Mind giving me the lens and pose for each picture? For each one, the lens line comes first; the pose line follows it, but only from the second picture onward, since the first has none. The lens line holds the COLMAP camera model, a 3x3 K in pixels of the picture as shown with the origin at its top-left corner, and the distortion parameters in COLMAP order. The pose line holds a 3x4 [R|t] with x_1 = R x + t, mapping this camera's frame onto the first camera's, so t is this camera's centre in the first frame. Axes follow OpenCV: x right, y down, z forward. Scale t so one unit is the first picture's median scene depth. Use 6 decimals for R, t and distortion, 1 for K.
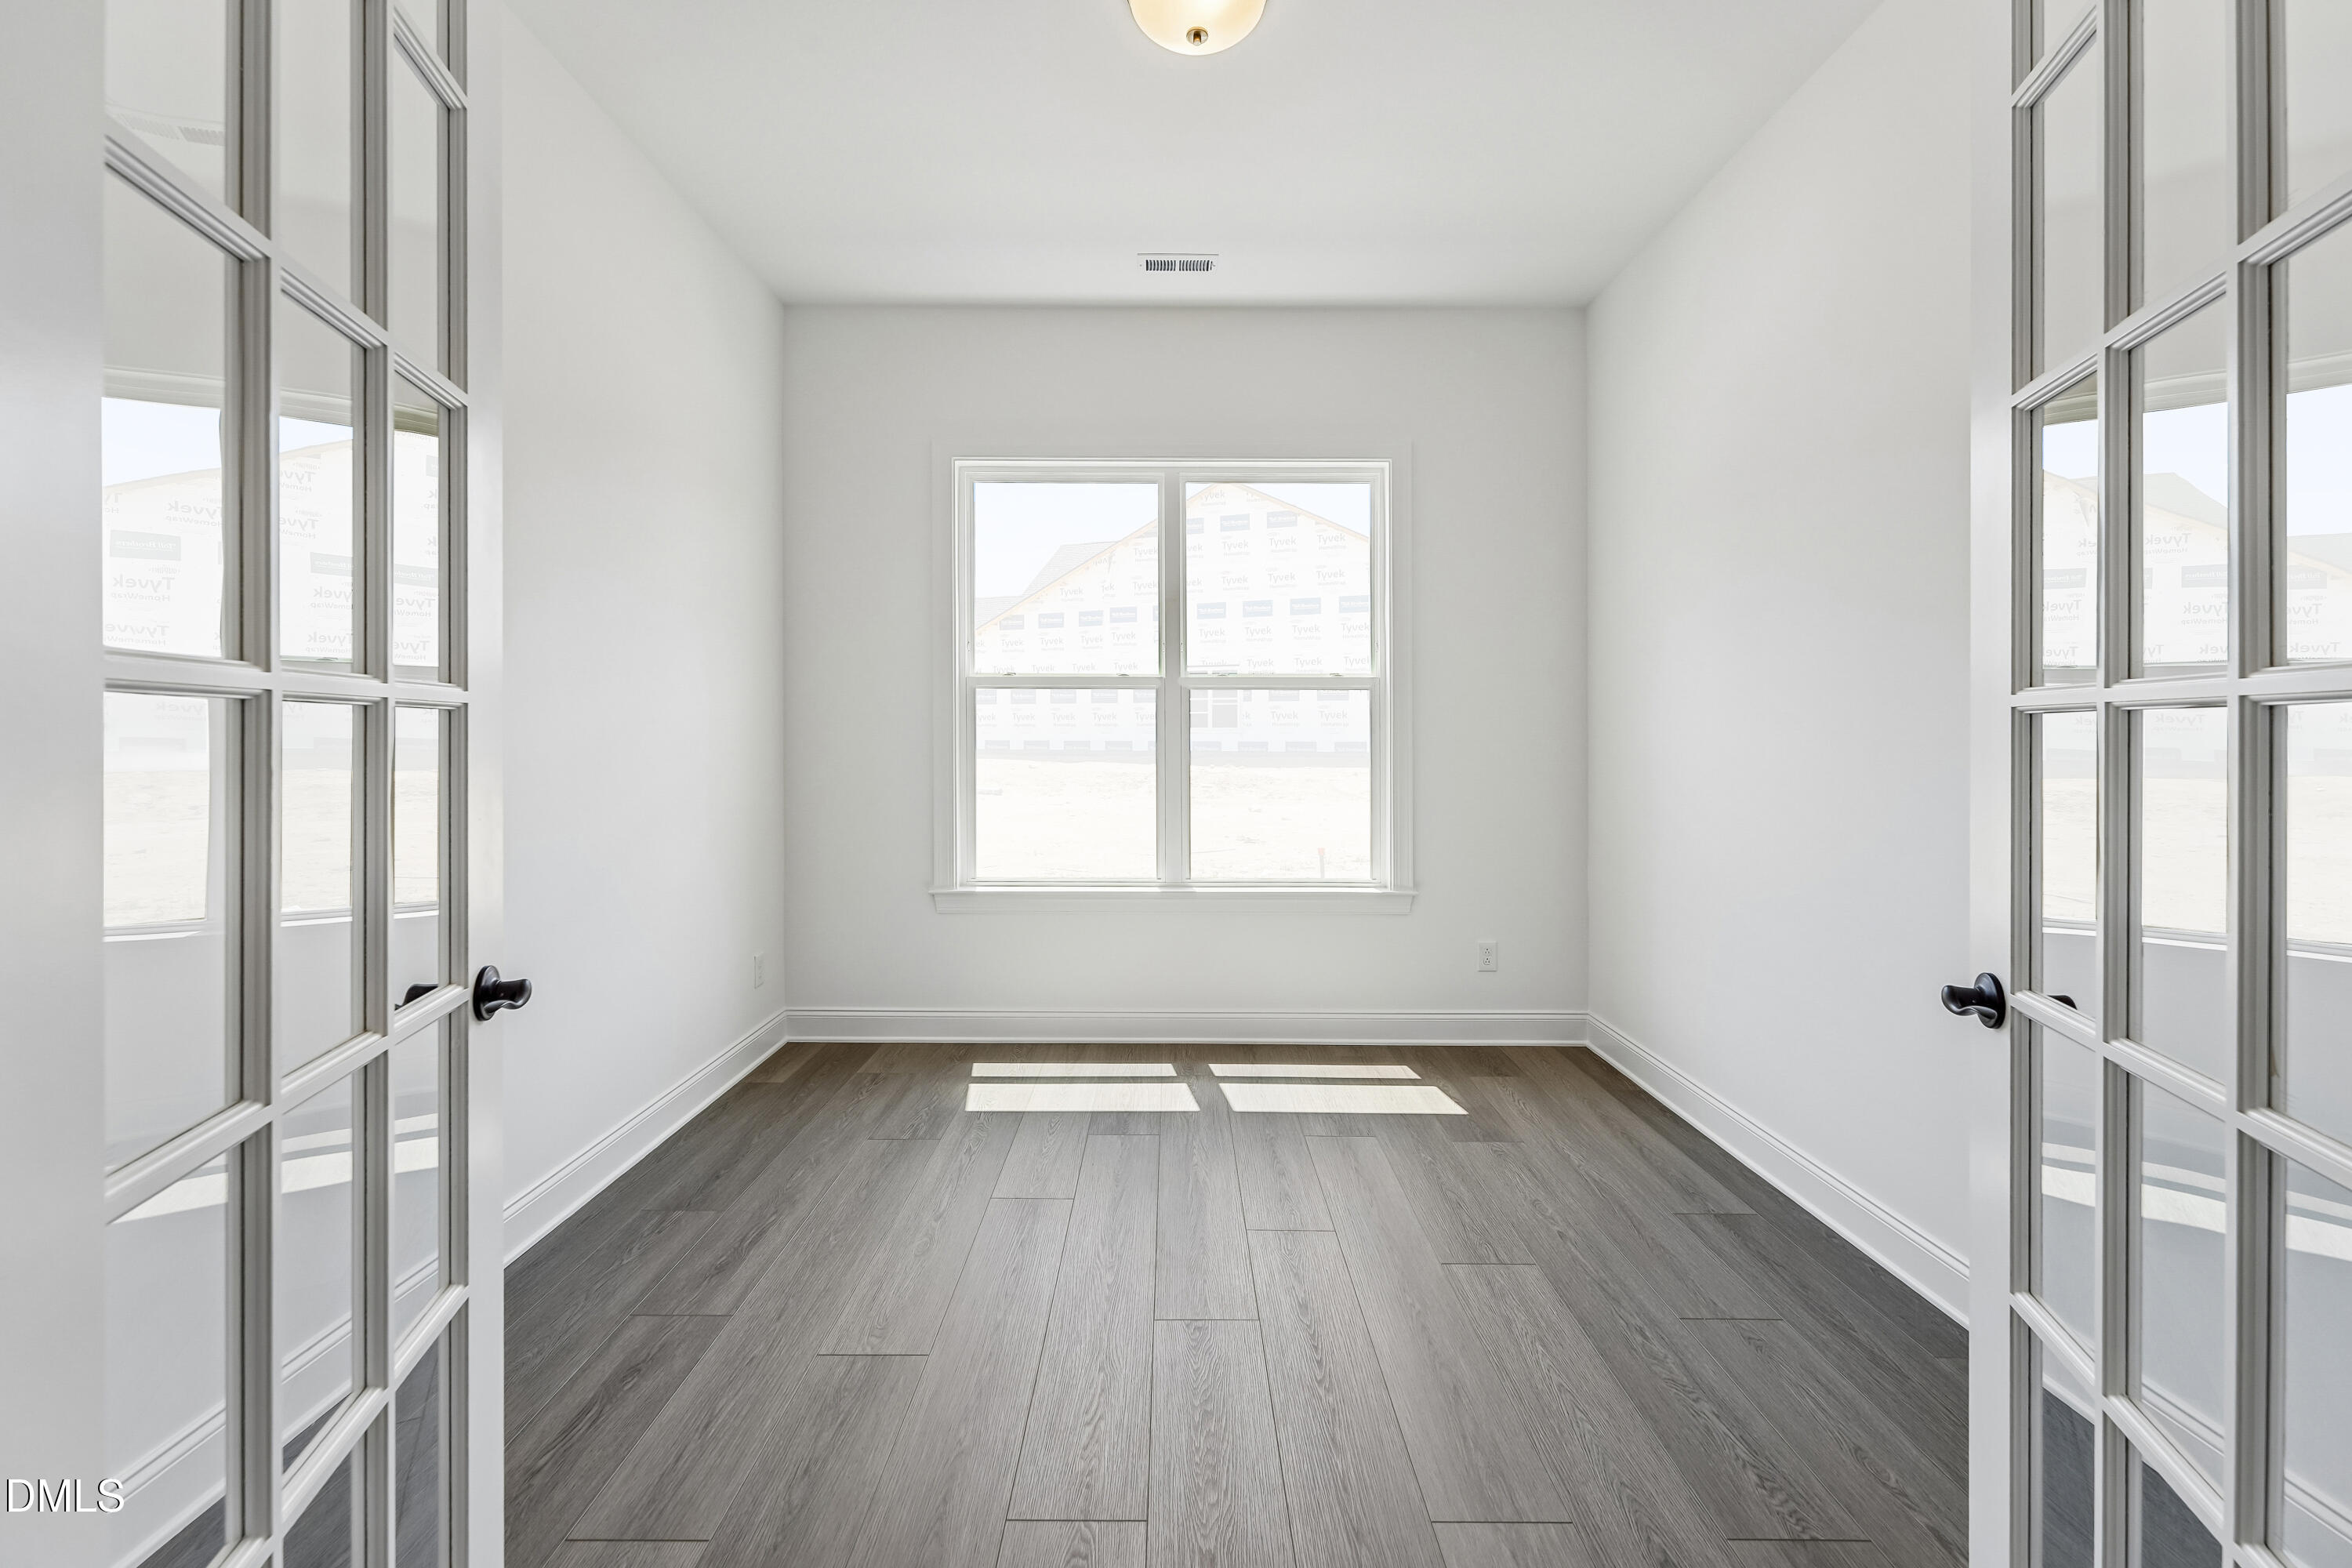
lens RADIAL K [[962.7, 0, 1176.3], [0, 962.7, 742.6], [0, 0, 1]] dist [0.000055, -0.000097]
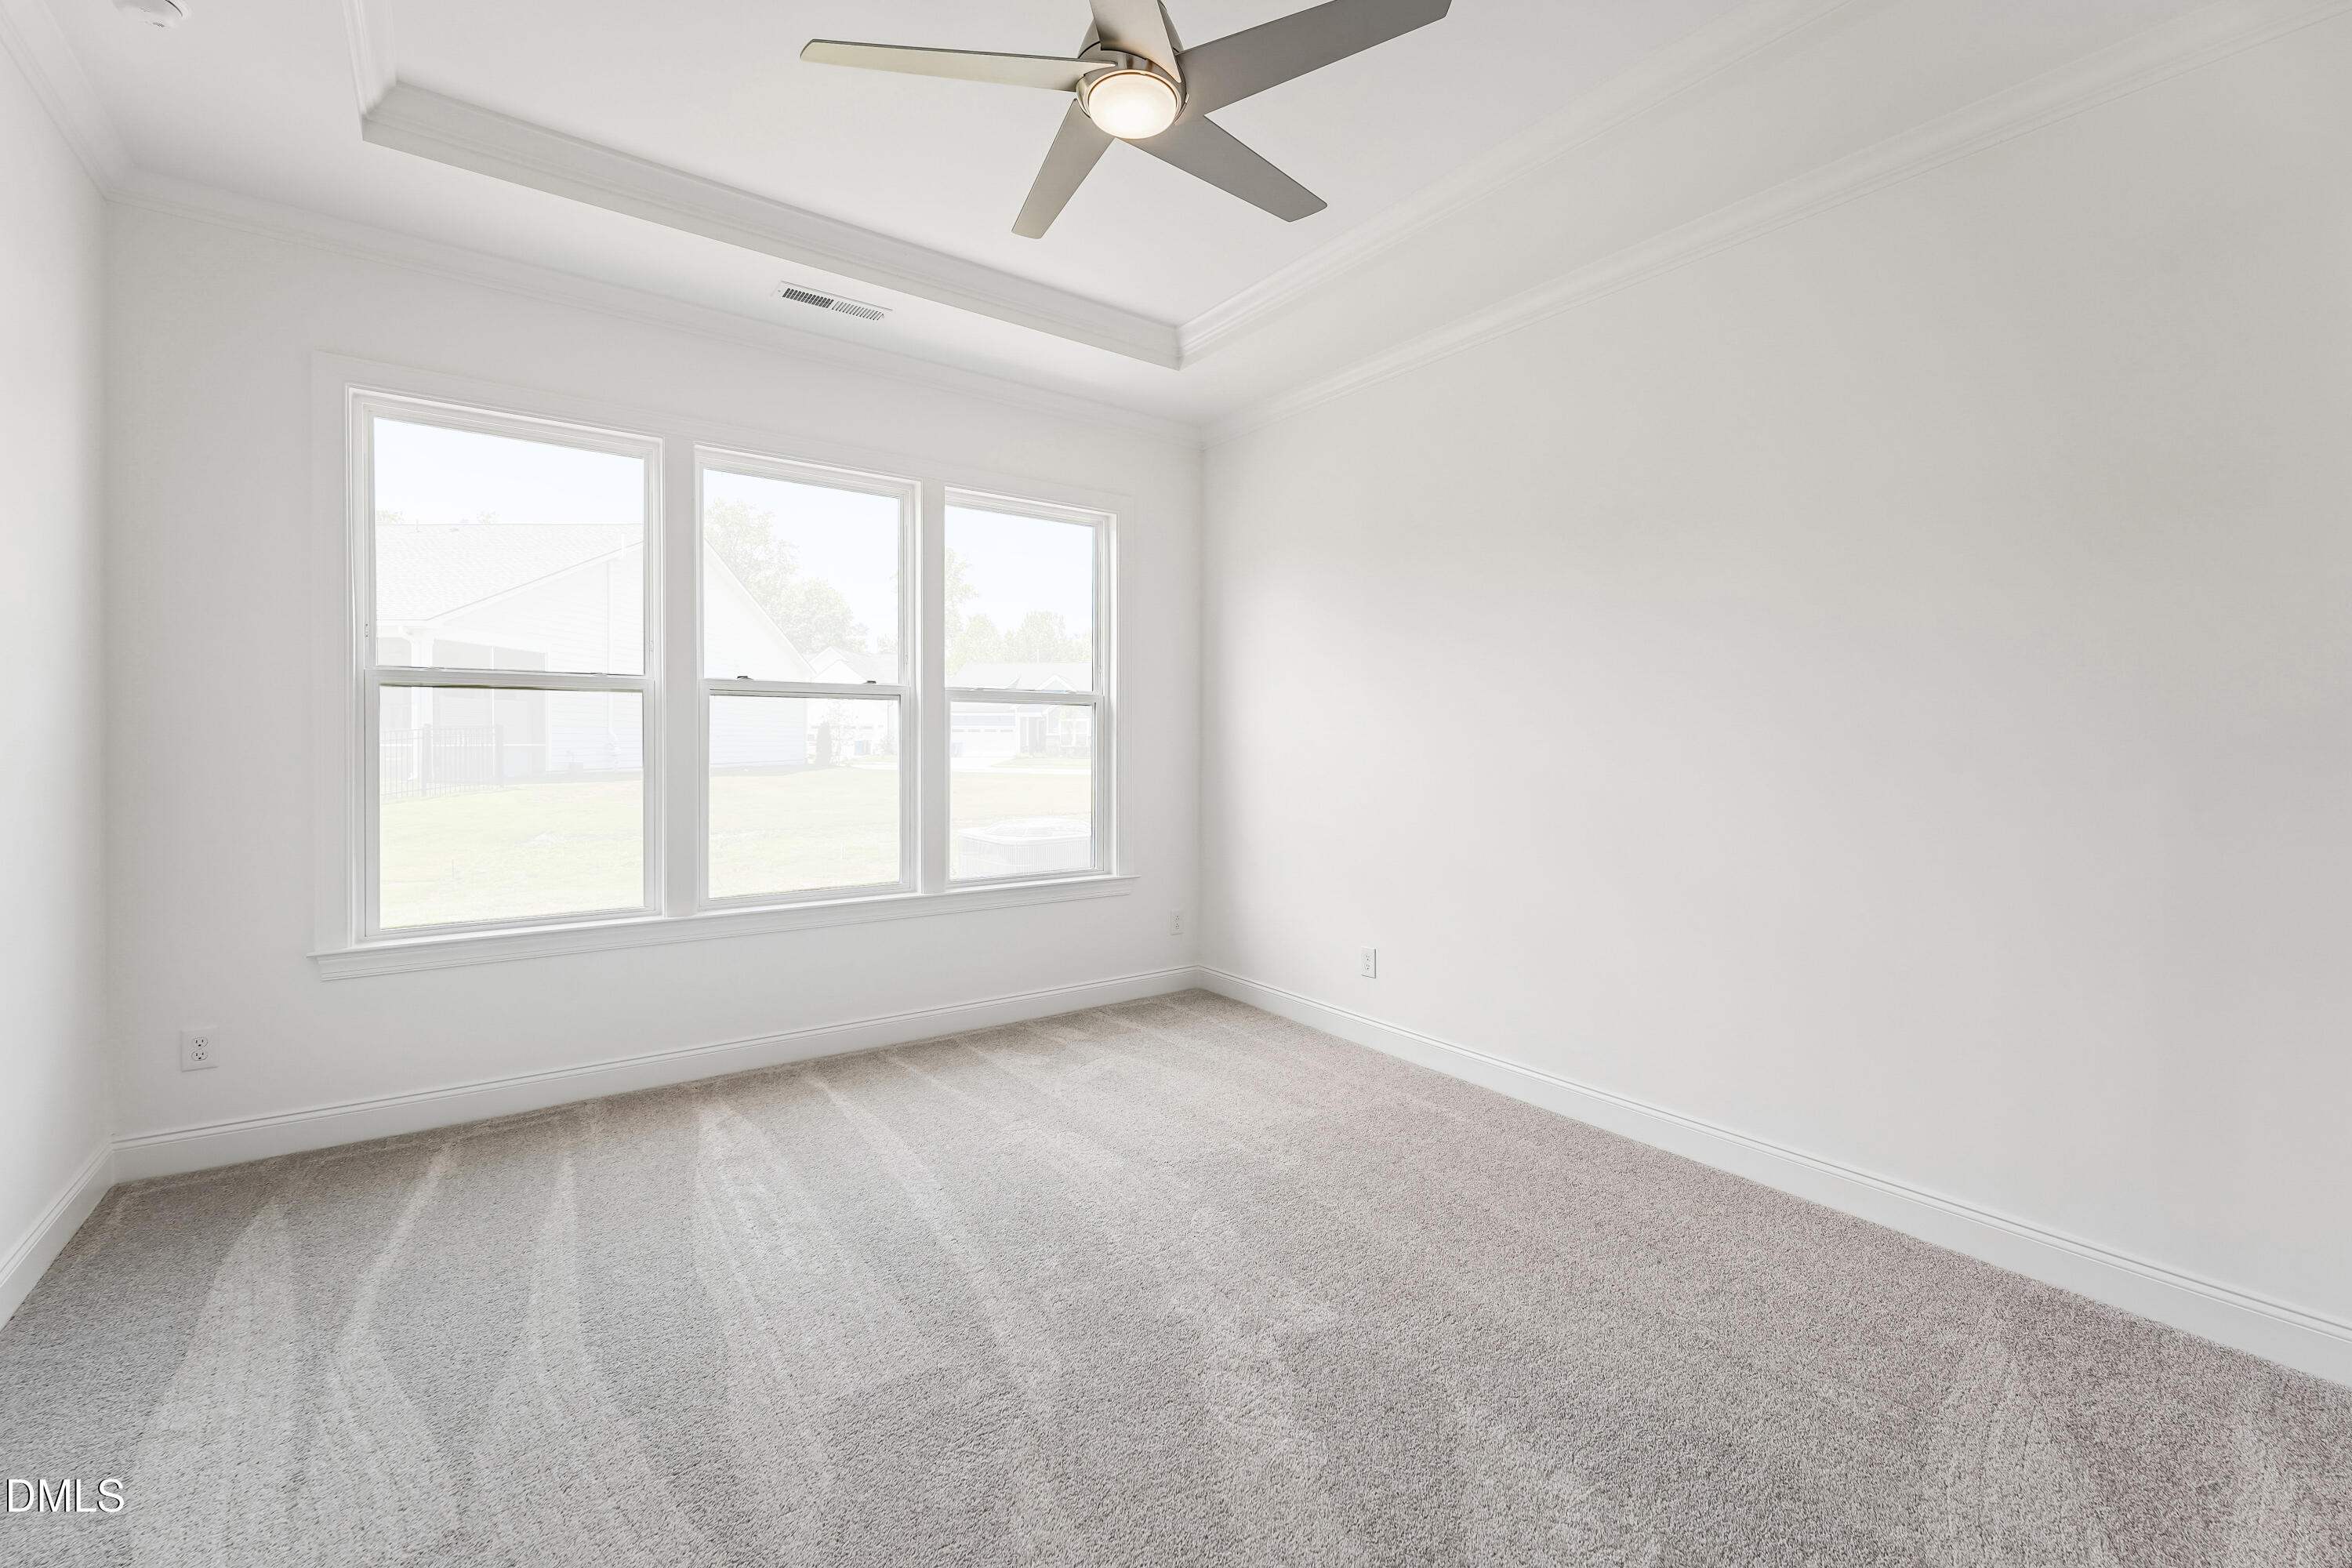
lens RADIAL K [[962.7, 0, 1176.3], [0, 962.7, 742.6], [0, 0, 1]] dist [0.000055, -0.000097]
pose [[0.815865, 0.003077, 0.578234, -0.190151], [0.003164, 0.999947, -0.009785, 0.001351], [-0.578233, 0.009813, 0.815812, -0.006841]]
